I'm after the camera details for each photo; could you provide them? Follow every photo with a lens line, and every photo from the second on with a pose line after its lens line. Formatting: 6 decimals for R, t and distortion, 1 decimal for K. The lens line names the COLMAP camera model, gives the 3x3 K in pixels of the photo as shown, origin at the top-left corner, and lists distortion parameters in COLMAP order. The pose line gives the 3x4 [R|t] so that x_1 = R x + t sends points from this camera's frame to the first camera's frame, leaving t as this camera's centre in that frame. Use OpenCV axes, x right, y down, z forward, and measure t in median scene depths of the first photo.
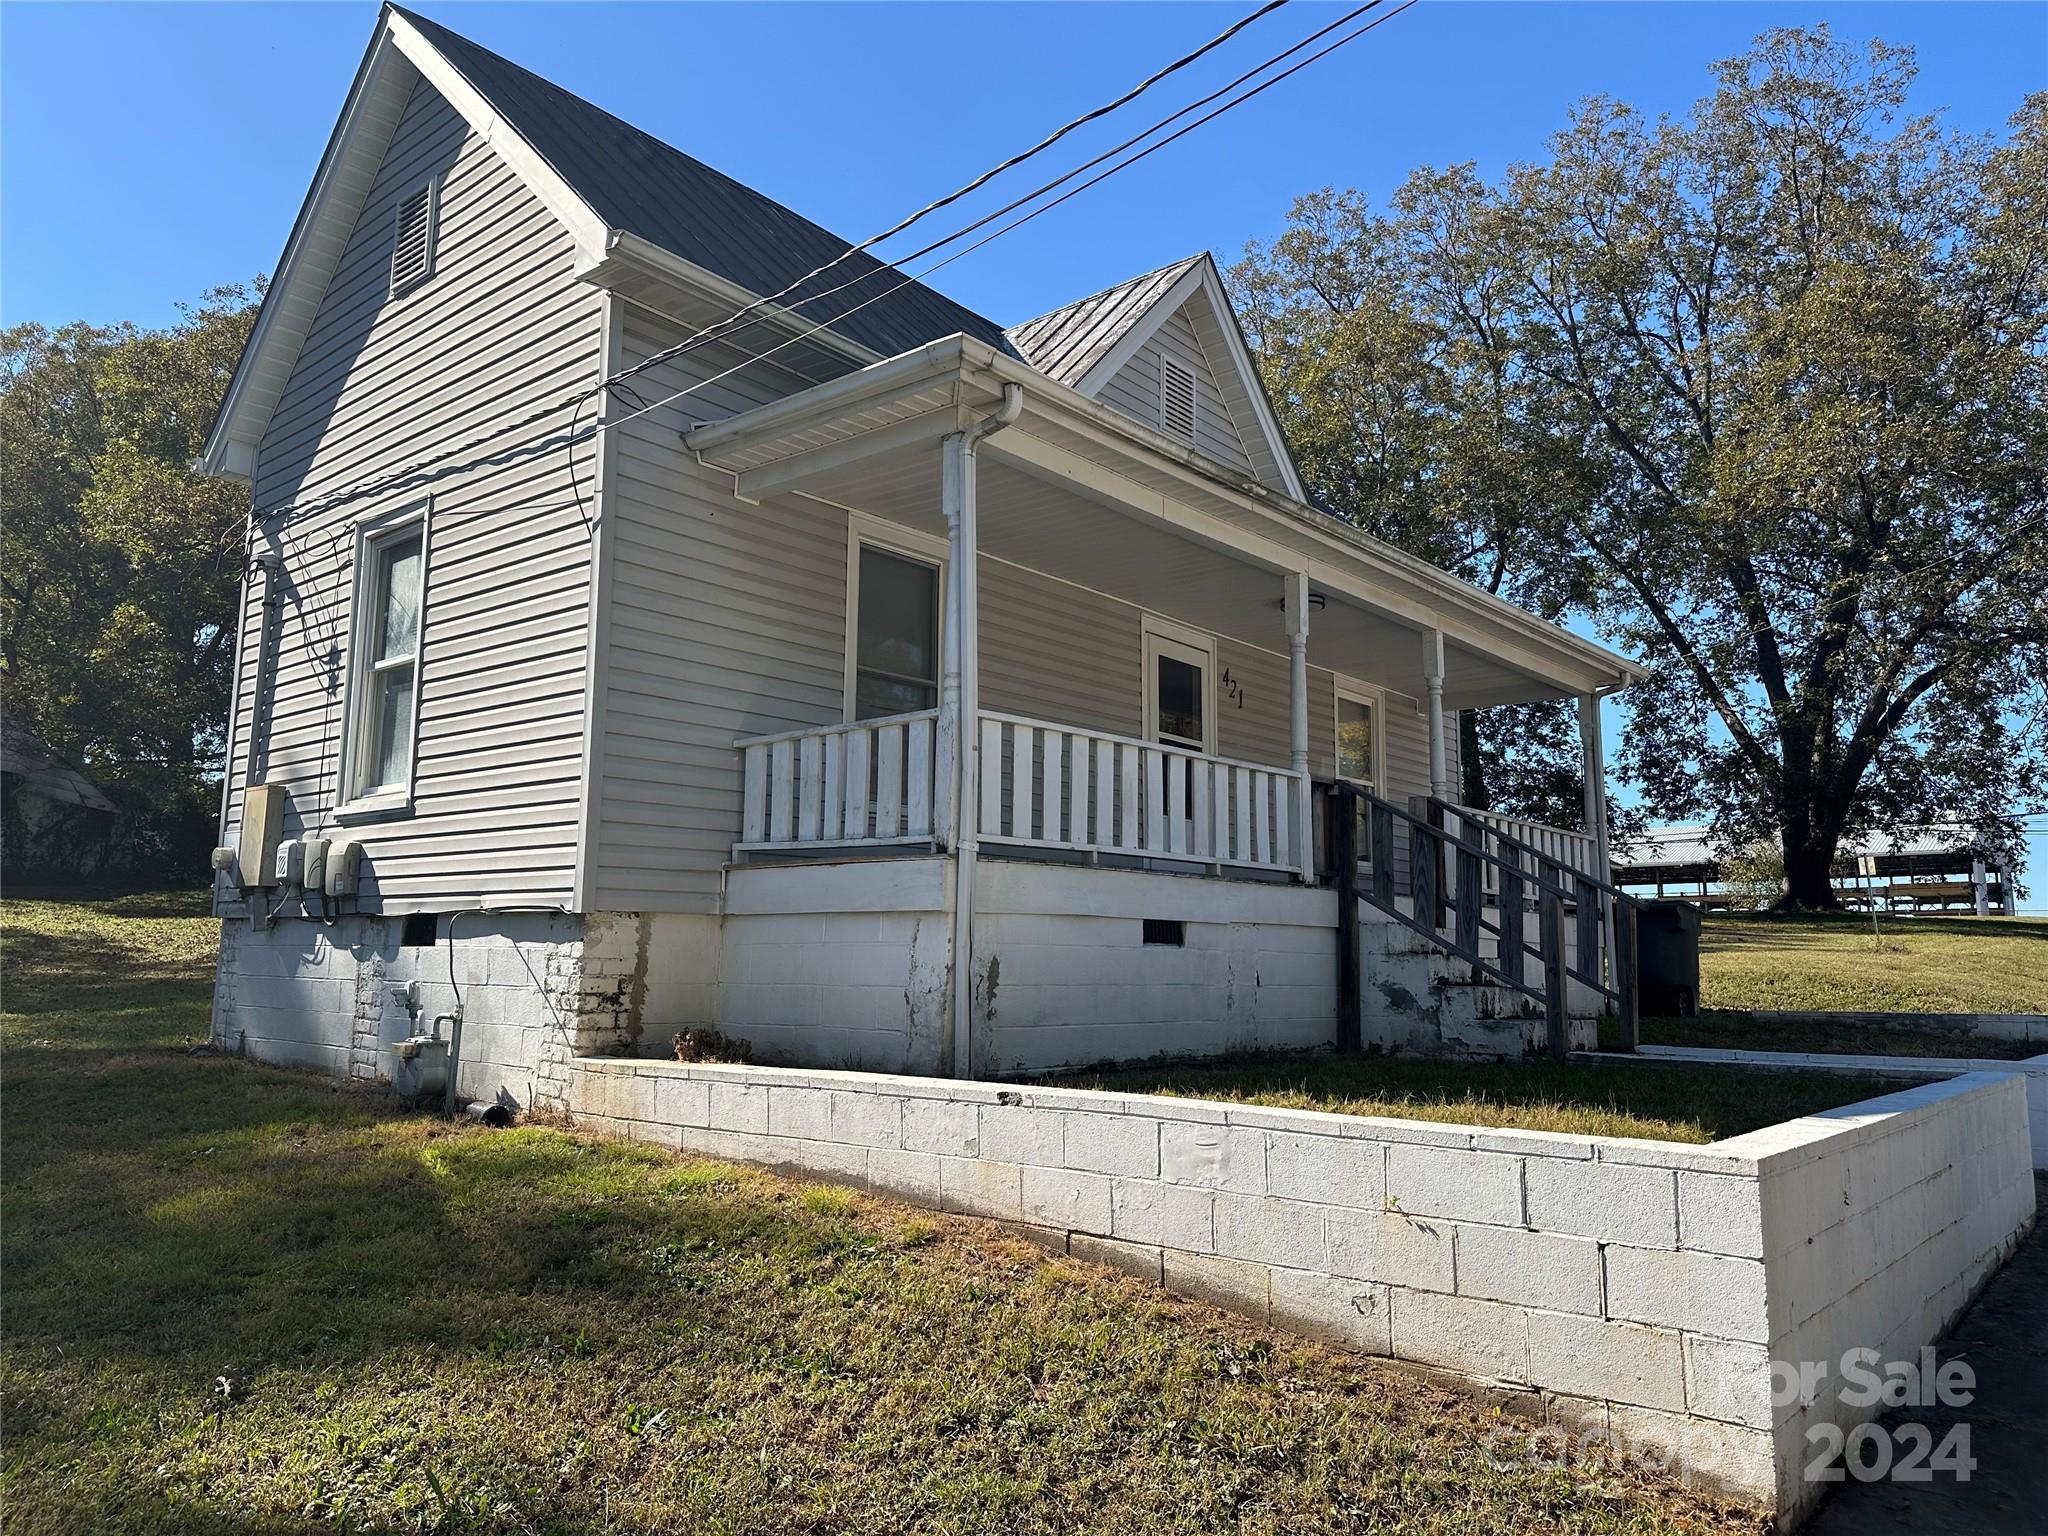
lens RADIAL K [[1442.1, 0, 1031.7], [0, 1442.1, 759.7], [0, 0, 1]] dist [0.061162, -0.068800]
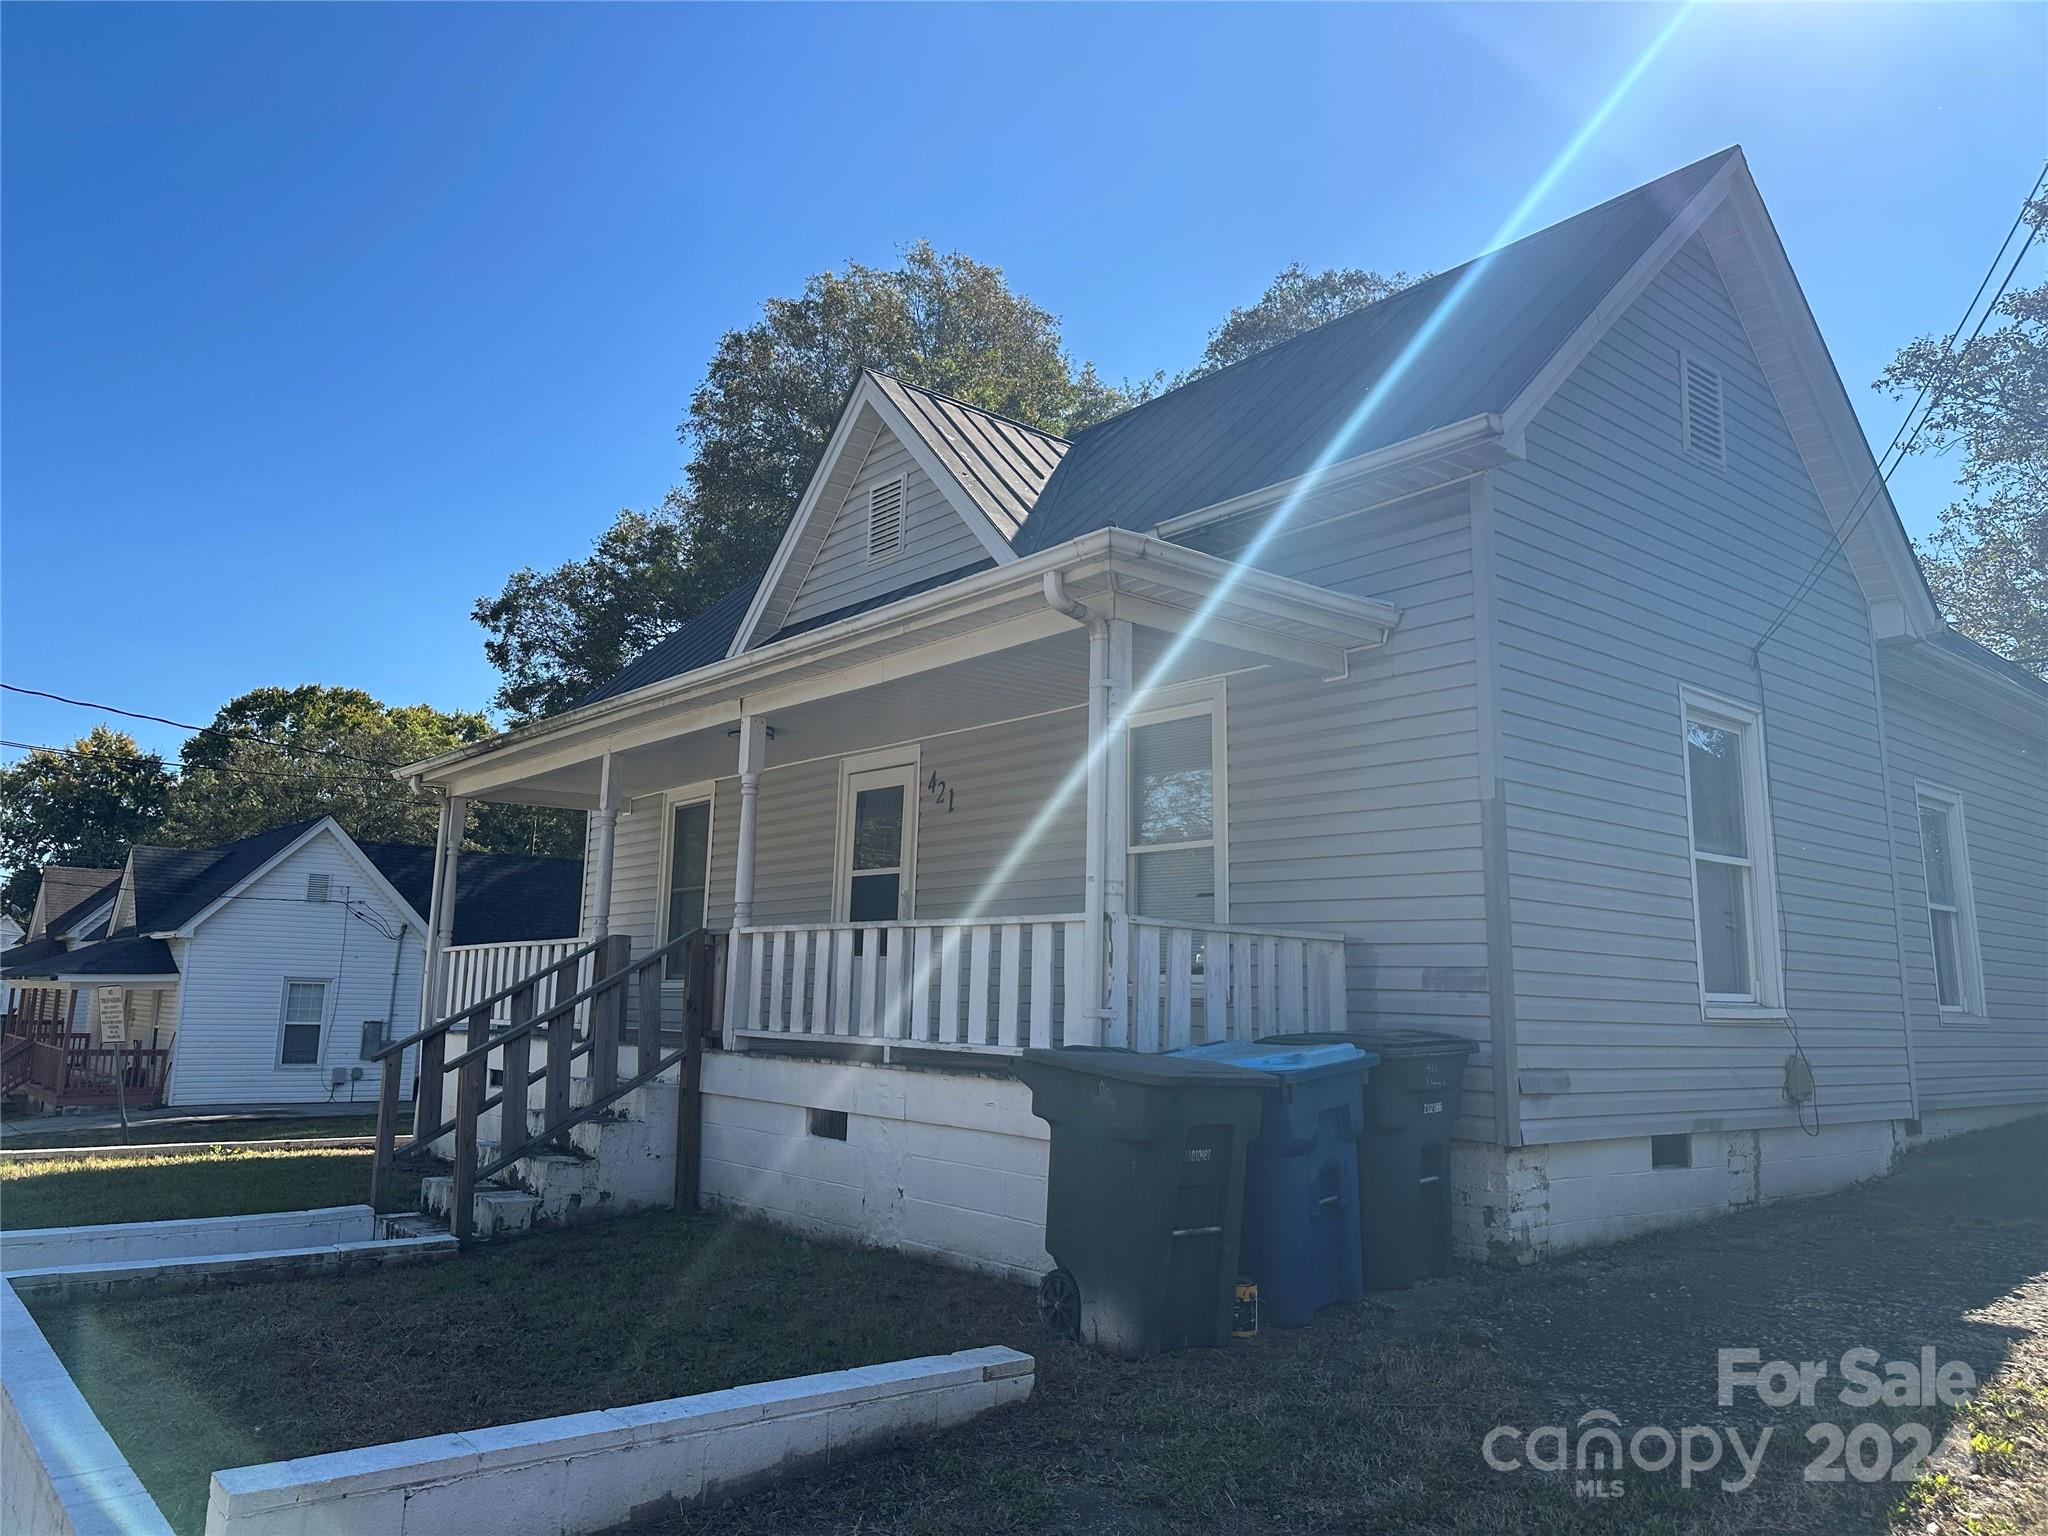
lens RADIAL K [[1442.1, 0, 1008.2], [0, 1442.1, 736.3], [0, 0, 1]] dist [0.061162, -0.068800]
pose [[-0.153776, -0.197101, -0.968248, 1.360733], [0.119922, 0.968937, -0.216287, 0.152612], [0.980802, -0.149374, -0.125362, 1.614340]]
